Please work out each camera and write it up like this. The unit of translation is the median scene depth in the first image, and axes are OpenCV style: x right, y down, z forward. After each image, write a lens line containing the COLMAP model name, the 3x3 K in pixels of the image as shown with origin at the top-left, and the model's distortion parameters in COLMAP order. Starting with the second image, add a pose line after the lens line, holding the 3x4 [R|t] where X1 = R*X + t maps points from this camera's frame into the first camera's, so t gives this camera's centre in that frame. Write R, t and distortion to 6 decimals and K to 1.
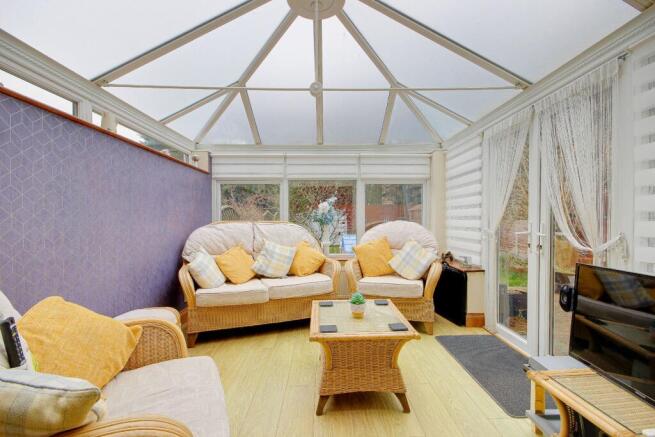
lens RADIAL K [[308.7, 0, 328.8], [0, 308.7, 216.6], [0, 0, 1]] dist [-0.007590, -0.000227]
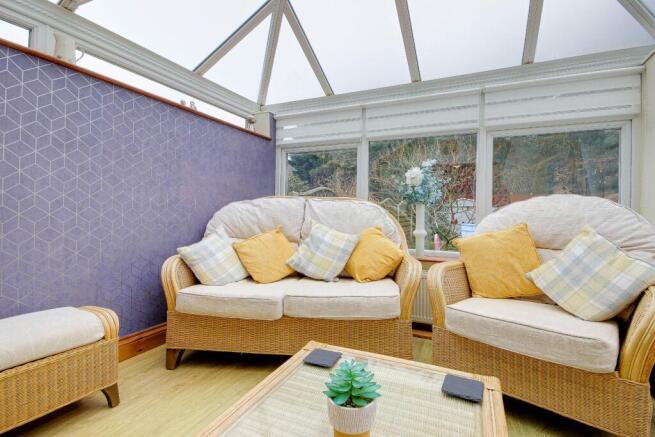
lens RADIAL K [[308.7, 0, 324.3], [0, 308.7, 210.4], [0, 0, 1]] dist [-0.007590, -0.000227]
pose [[0.889224, 0.011691, -0.457322, 0.126312], [-0.012685, 0.999919, 0.000897, 0.048975], [0.457296, 0.005003, 0.889301, 0.408382]]
